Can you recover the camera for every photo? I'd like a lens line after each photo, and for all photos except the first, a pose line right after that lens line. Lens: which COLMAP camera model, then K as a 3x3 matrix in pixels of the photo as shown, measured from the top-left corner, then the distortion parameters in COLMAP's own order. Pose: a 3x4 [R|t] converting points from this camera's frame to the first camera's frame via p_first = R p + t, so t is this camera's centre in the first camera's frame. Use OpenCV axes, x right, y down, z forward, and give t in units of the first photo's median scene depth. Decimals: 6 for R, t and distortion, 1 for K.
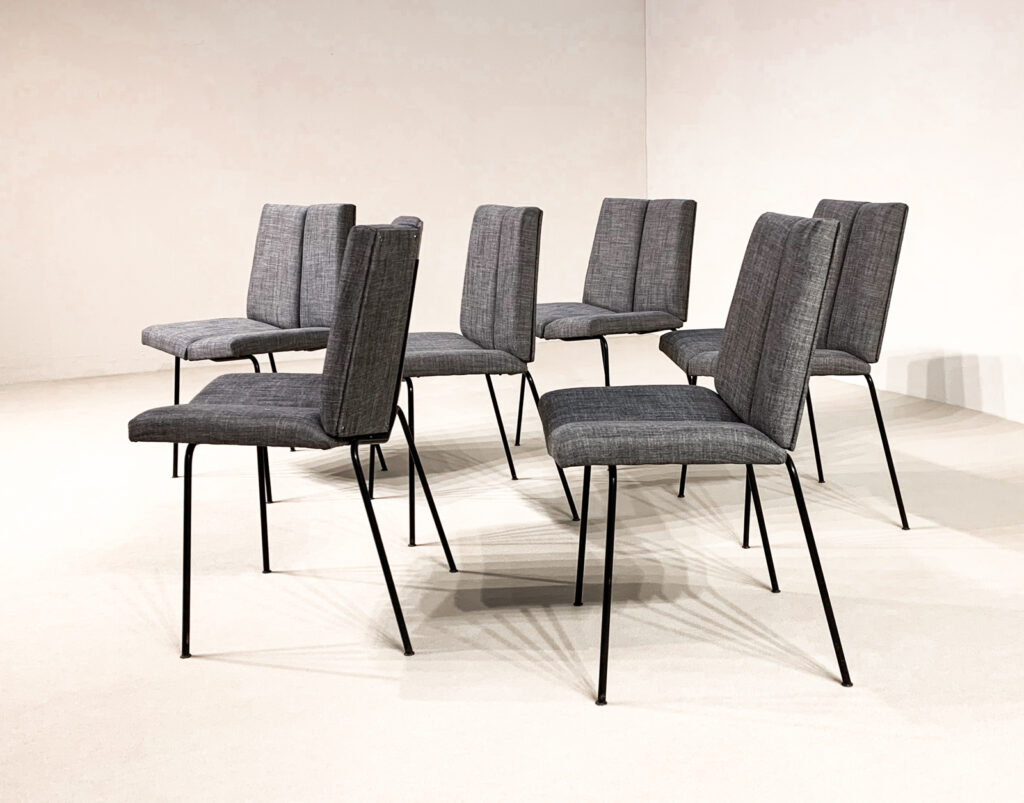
lens RADIAL K [[988.0, 0, 512.0], [0, 988.0, 401.5], [0, 0, 1]] dist [0.100775, 0.002151]
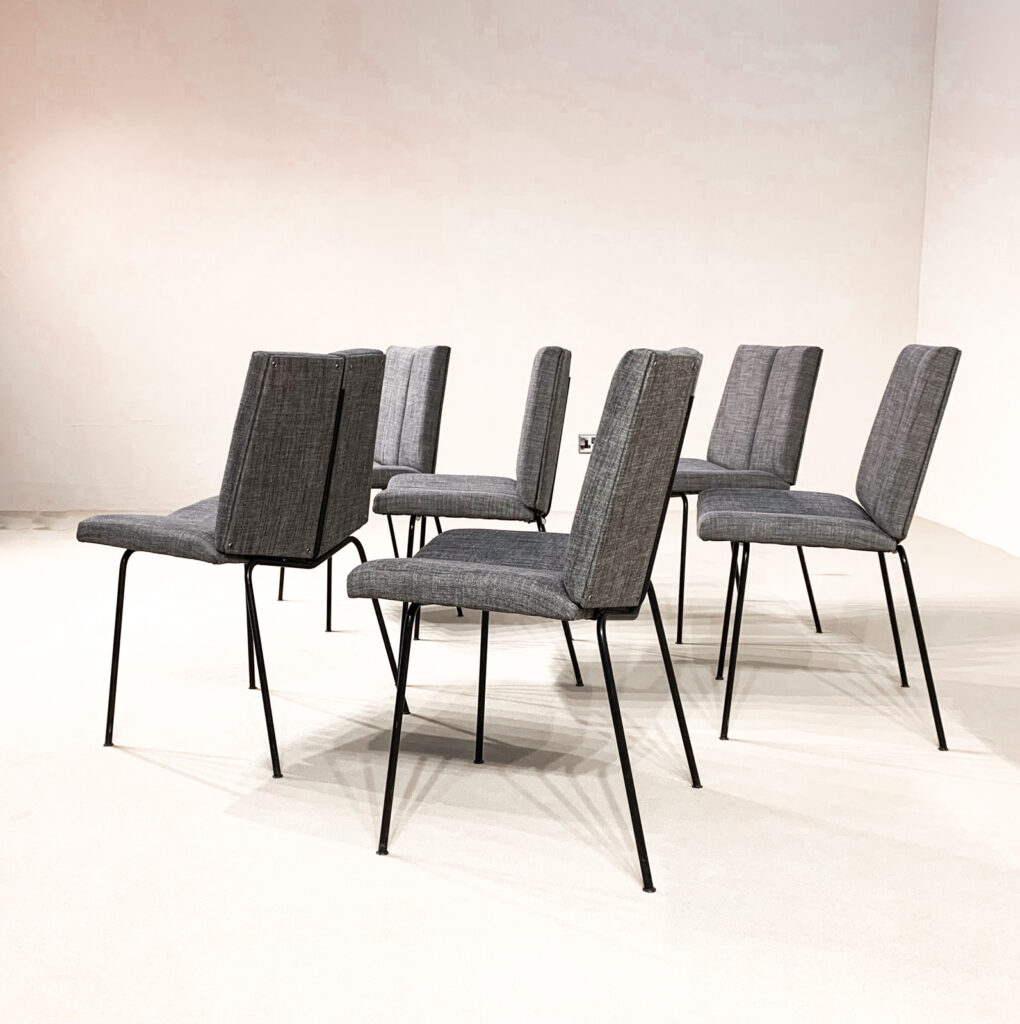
lens RADIAL K [[1048.8, 0, 509.6], [0, 1048.8, 529.4], [0, 0, 1]] dist [0.068146, -0.026366]
pose [[0.916373, 0.080253, -0.392199, 0.478998], [-0.098019, 0.994859, -0.025451, 0.009039], [0.388140, 0.061766, 0.919528, 0.090120]]
